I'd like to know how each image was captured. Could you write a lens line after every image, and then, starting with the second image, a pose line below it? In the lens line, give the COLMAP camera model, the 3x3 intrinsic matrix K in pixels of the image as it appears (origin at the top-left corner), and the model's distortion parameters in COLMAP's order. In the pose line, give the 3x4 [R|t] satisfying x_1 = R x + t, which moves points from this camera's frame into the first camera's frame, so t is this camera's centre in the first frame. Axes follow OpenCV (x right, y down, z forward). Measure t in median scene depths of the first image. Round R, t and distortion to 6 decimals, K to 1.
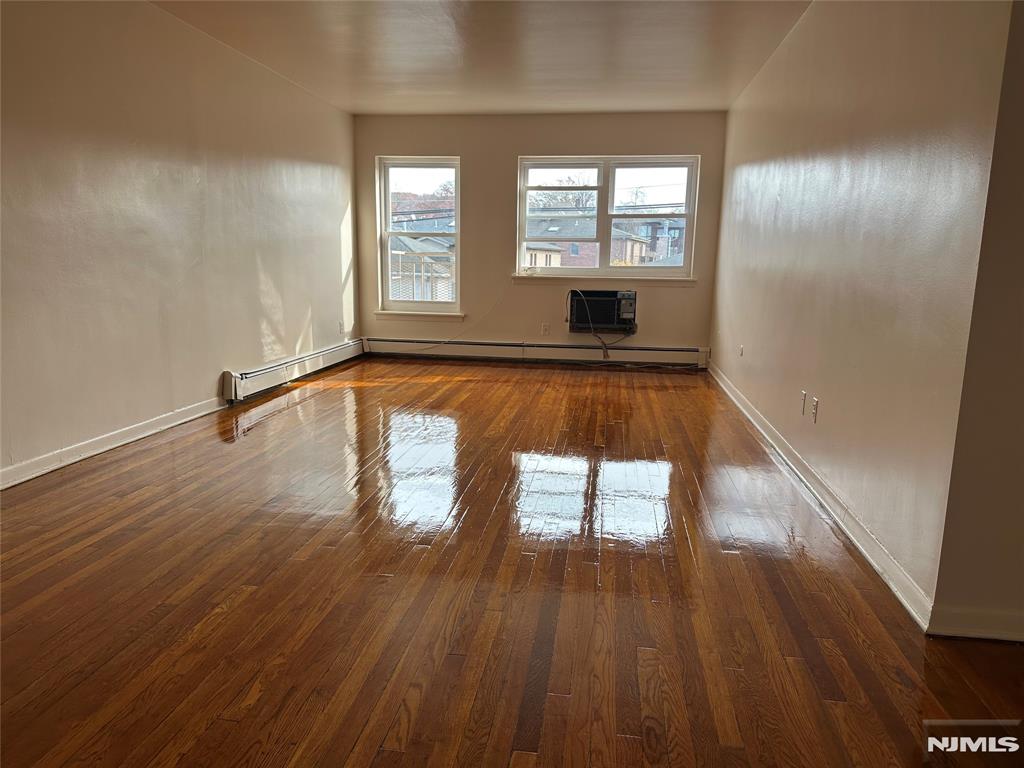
lens RADIAL K [[705.8, 0, 518.1], [0, 705.8, 394.8], [0, 0, 1]] dist [0.042225, -0.008230]
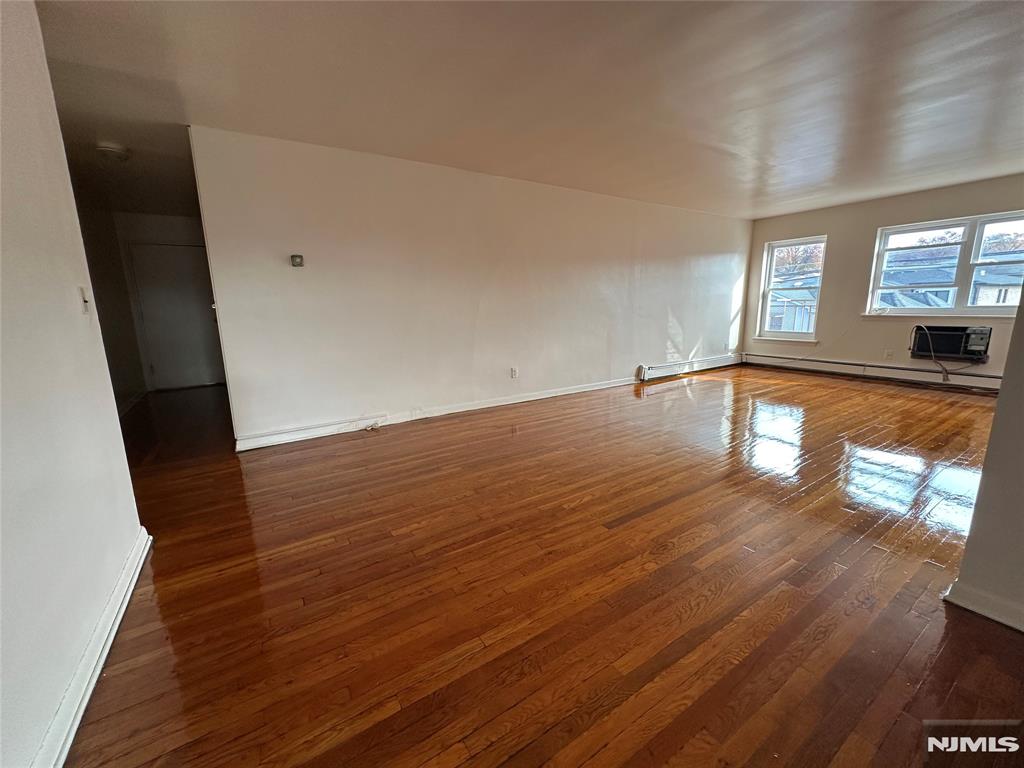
lens RADIAL K [[409.5, 0, 520.9], [0, 409.5, 385.0], [0, 0, 1]] dist [0.003369, -0.000092]
pose [[0.658317, 0.118454, -0.743362, 0.169301], [-0.111692, 0.991981, 0.059157, -0.004817], [0.744409, 0.044083, 0.666268, -0.031017]]
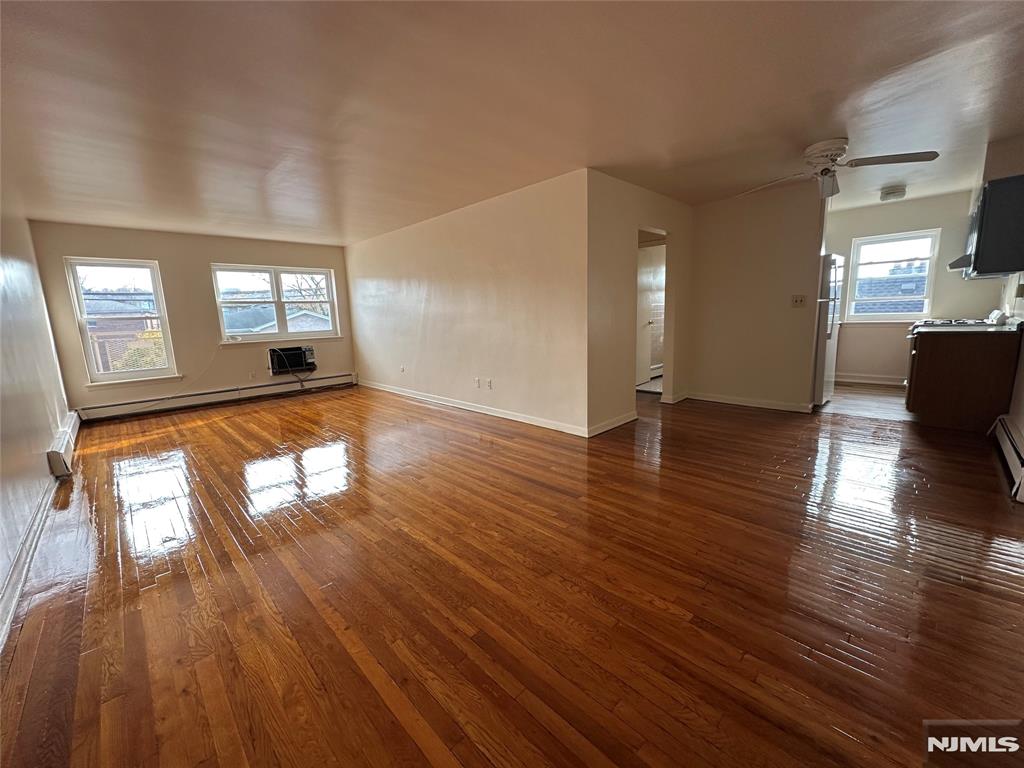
lens RADIAL K [[409.5, 0, 512.2], [0, 409.5, 378.4], [0, 0, 1]] dist [0.003369, -0.000092]
pose [[0.612673, -0.161200, 0.773723, -0.309163], [0.193697, 0.979748, 0.050744, -0.026322], [-0.766233, 0.118779, 0.631489, 0.020764]]
